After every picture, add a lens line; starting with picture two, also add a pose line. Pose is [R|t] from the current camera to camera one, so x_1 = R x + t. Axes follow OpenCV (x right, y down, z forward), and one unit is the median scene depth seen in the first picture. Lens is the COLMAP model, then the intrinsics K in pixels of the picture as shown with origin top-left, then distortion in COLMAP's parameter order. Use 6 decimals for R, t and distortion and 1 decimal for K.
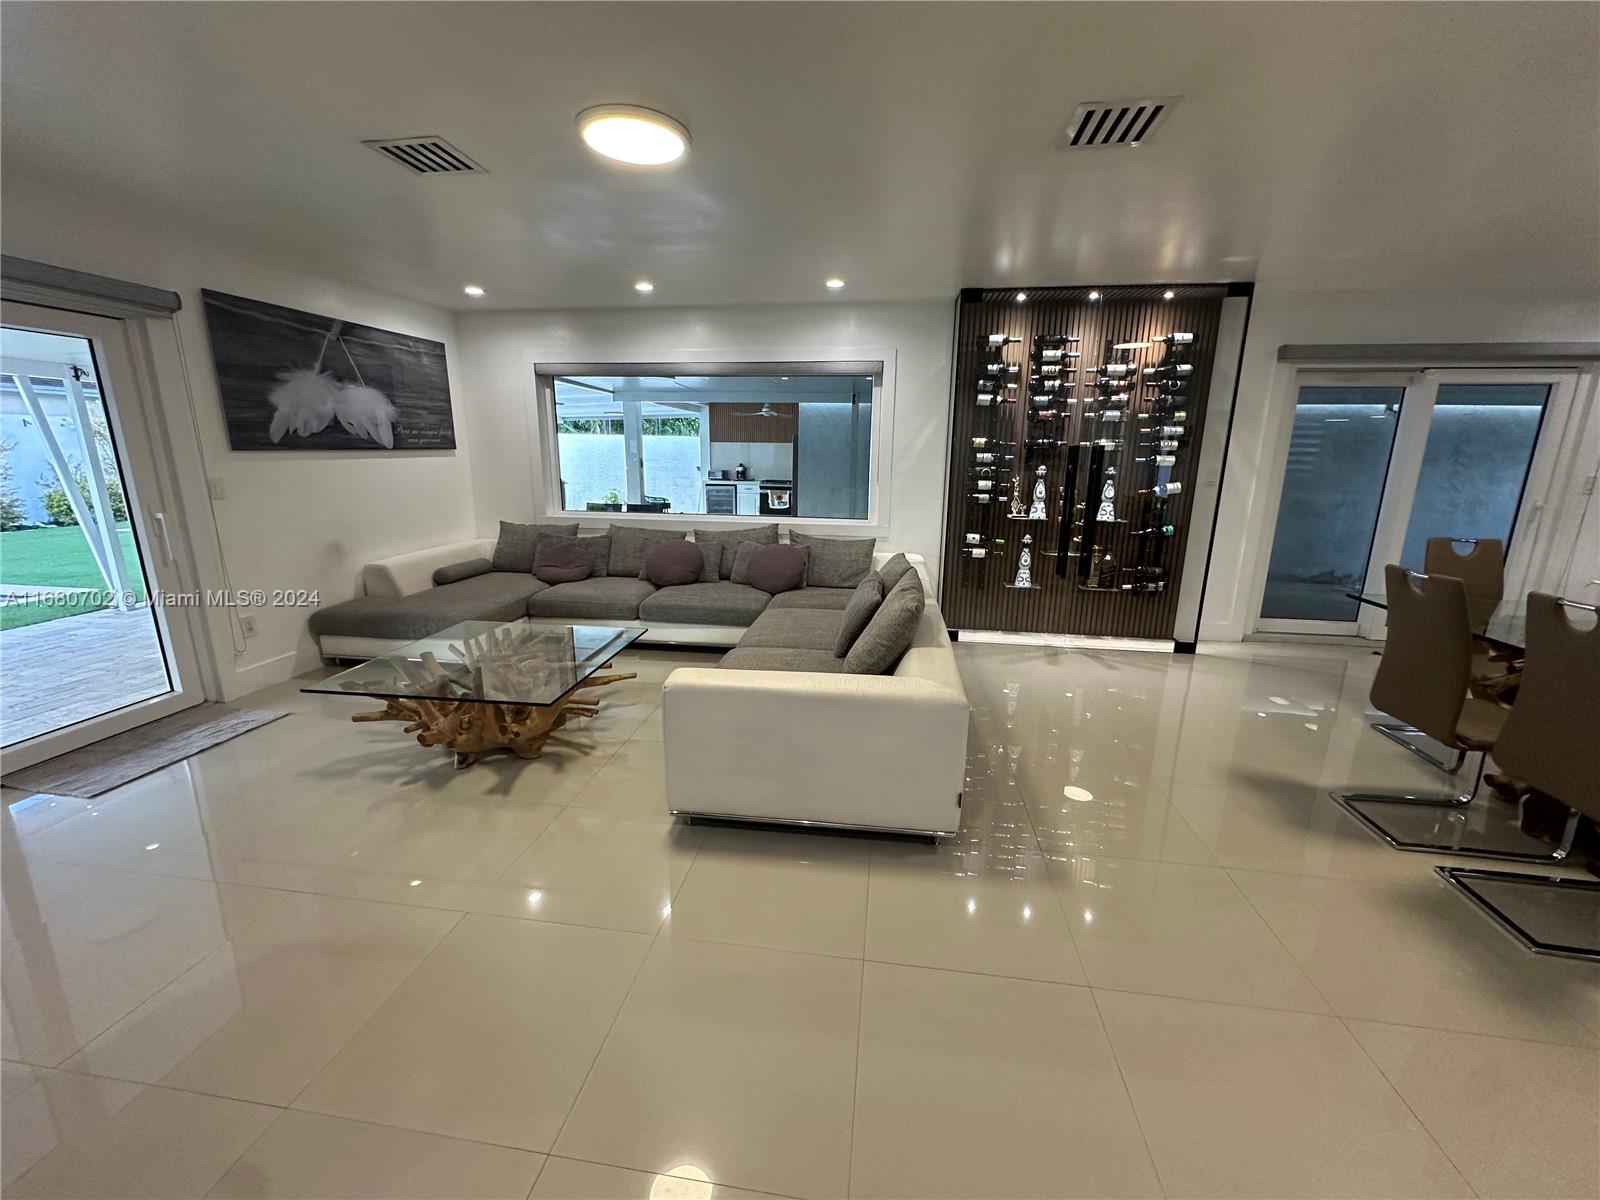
lens RADIAL K [[634.1, 0, 807.3], [0, 634.1, 602.2], [0, 0, 1]] dist [-0.005539, -0.000369]
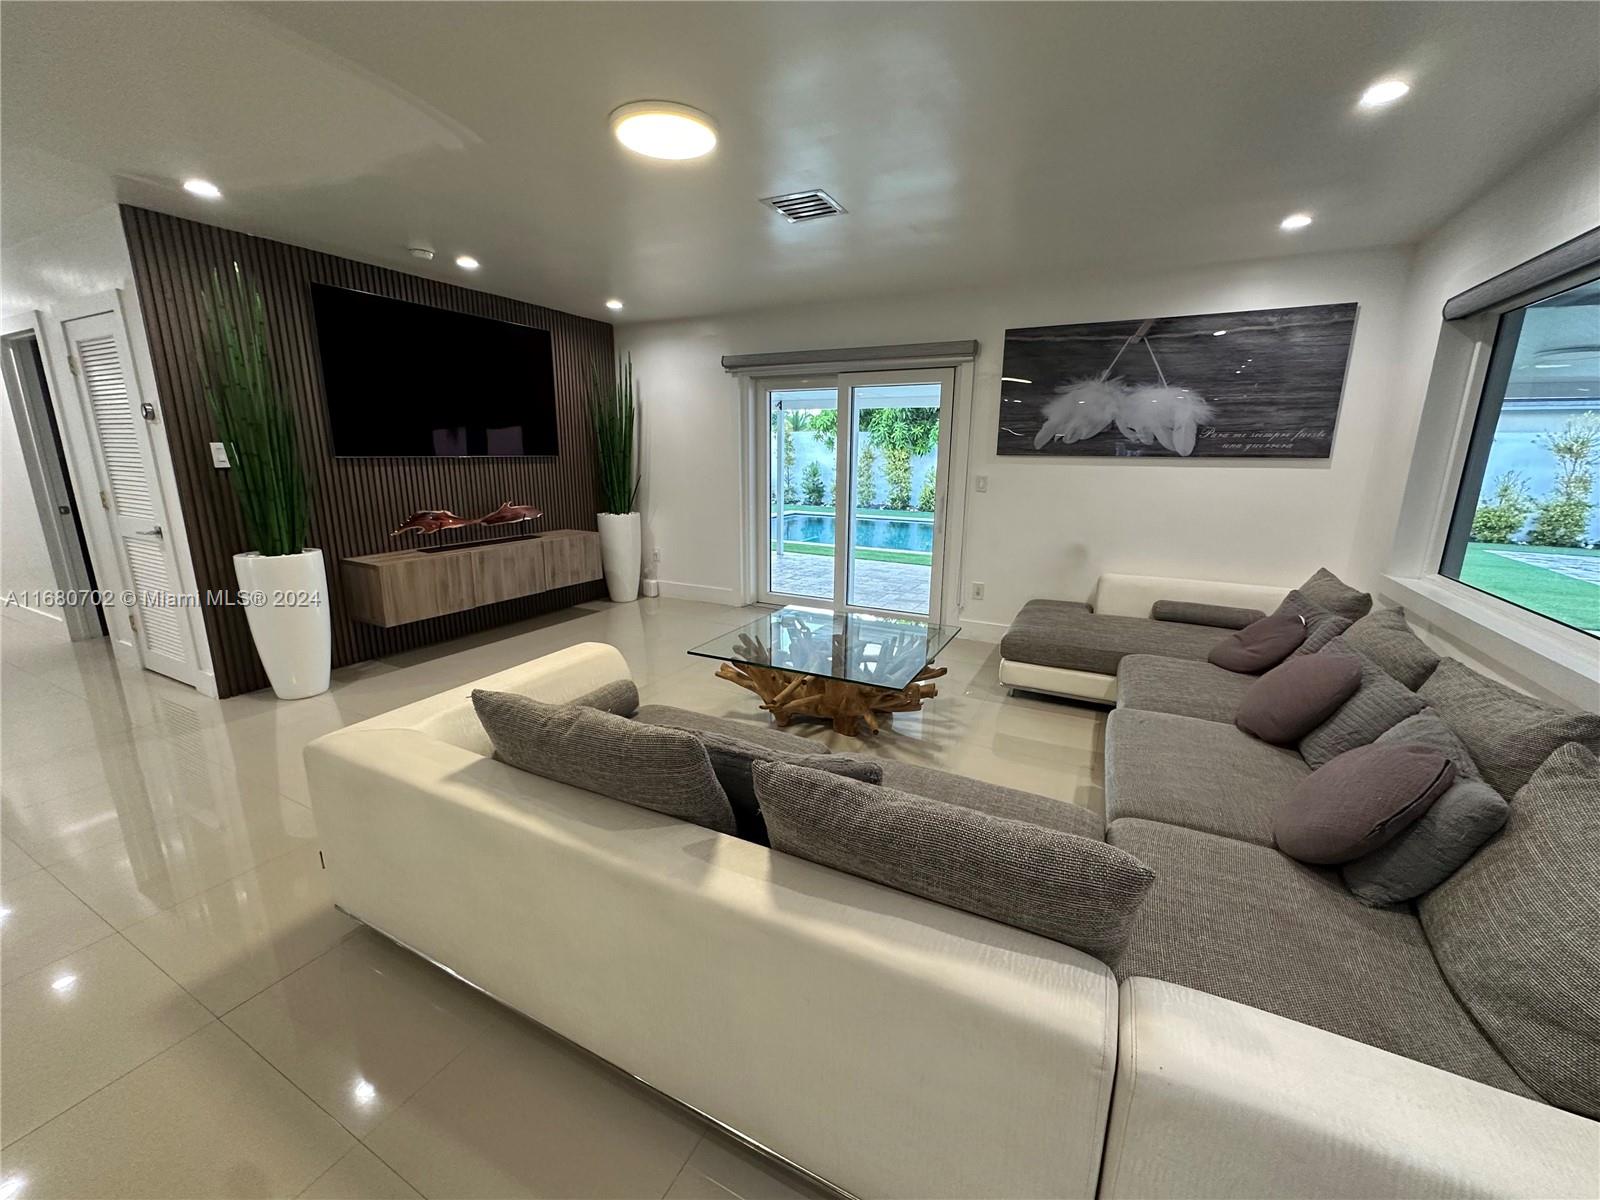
lens RADIAL K [[634.1, 0, 800.0], [0, 634.1, 602.0], [0, 0, 1]] dist [-0.005539, -0.000369]
pose [[-0.337050, 0.205806, -0.918717, 0.337356], [-0.233397, 0.927090, 0.293308, -0.181785], [0.912098, 0.313285, -0.264442, 0.783817]]
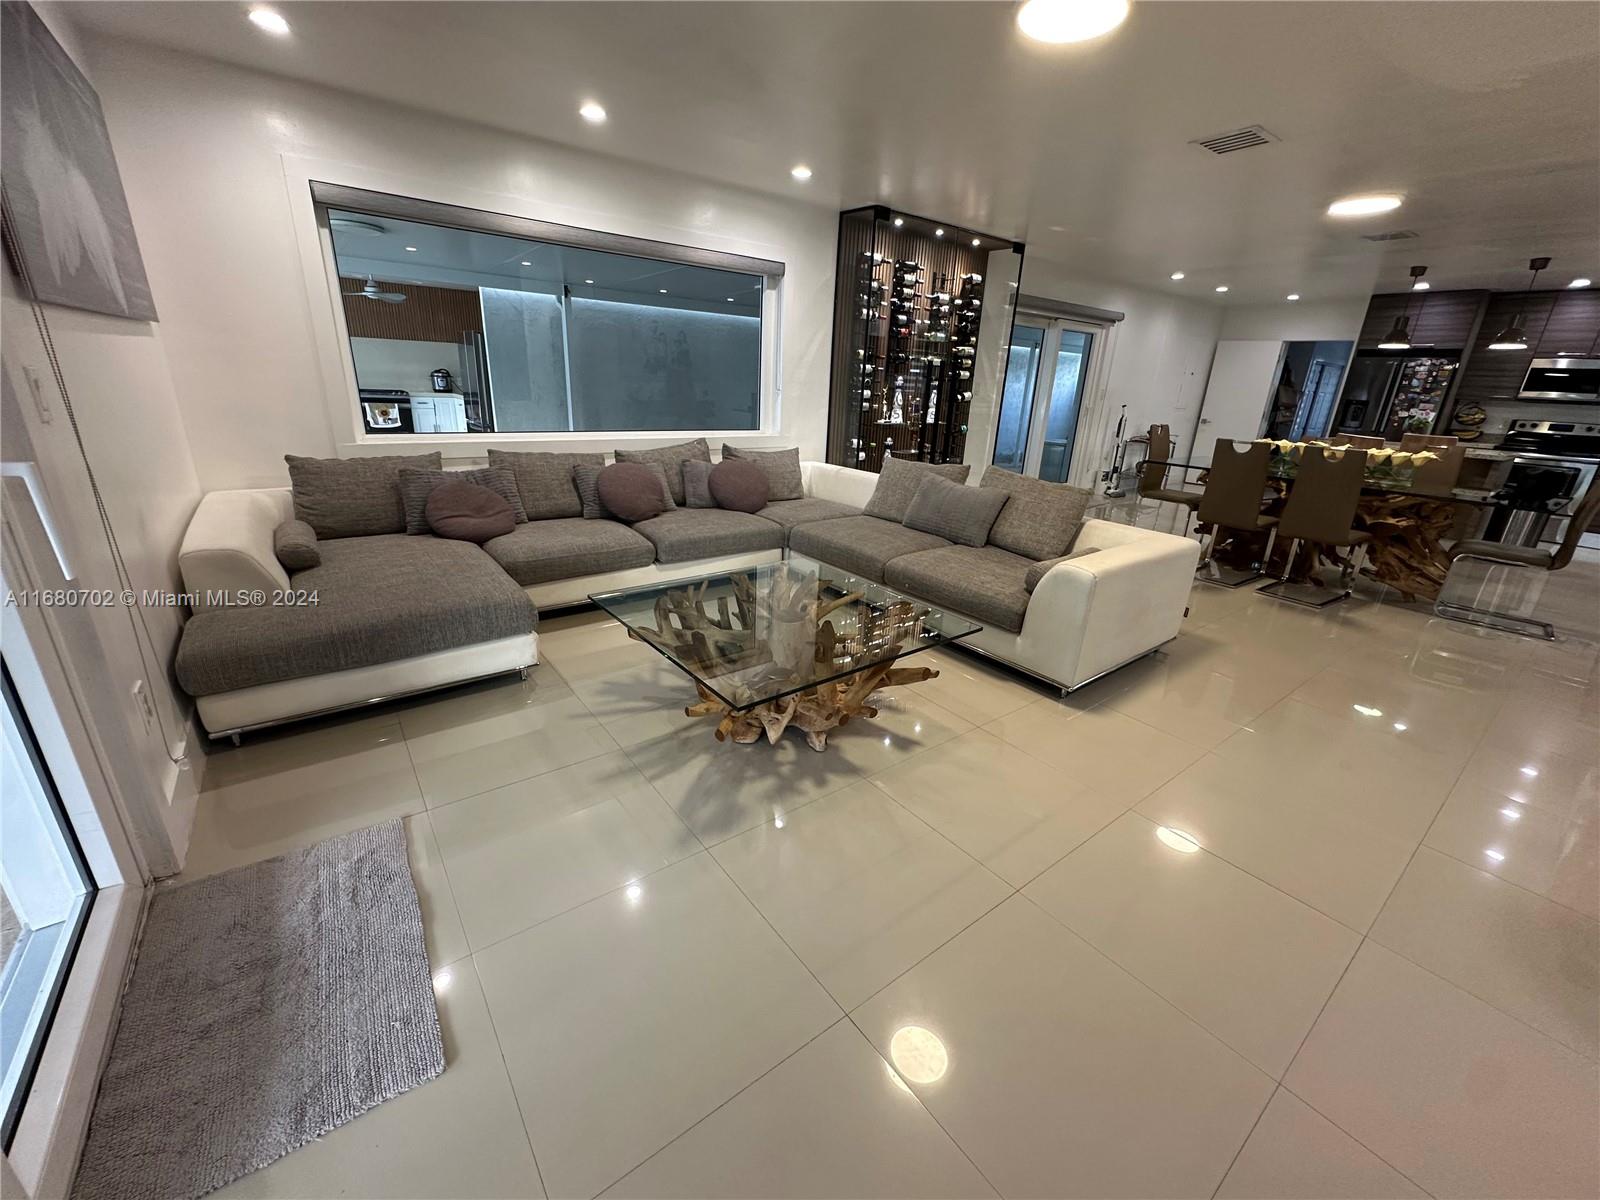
lens RADIAL K [[634.1, 0, 805.6], [0, 634.1, 595.1], [0, 0, 1]] dist [-0.005539, -0.000369]
pose [[0.707195, -0.212478, 0.674336, -0.652921], [0.129431, 0.976562, 0.171969, -0.045399], [-0.695071, -0.034335, 0.718121, 0.266971]]
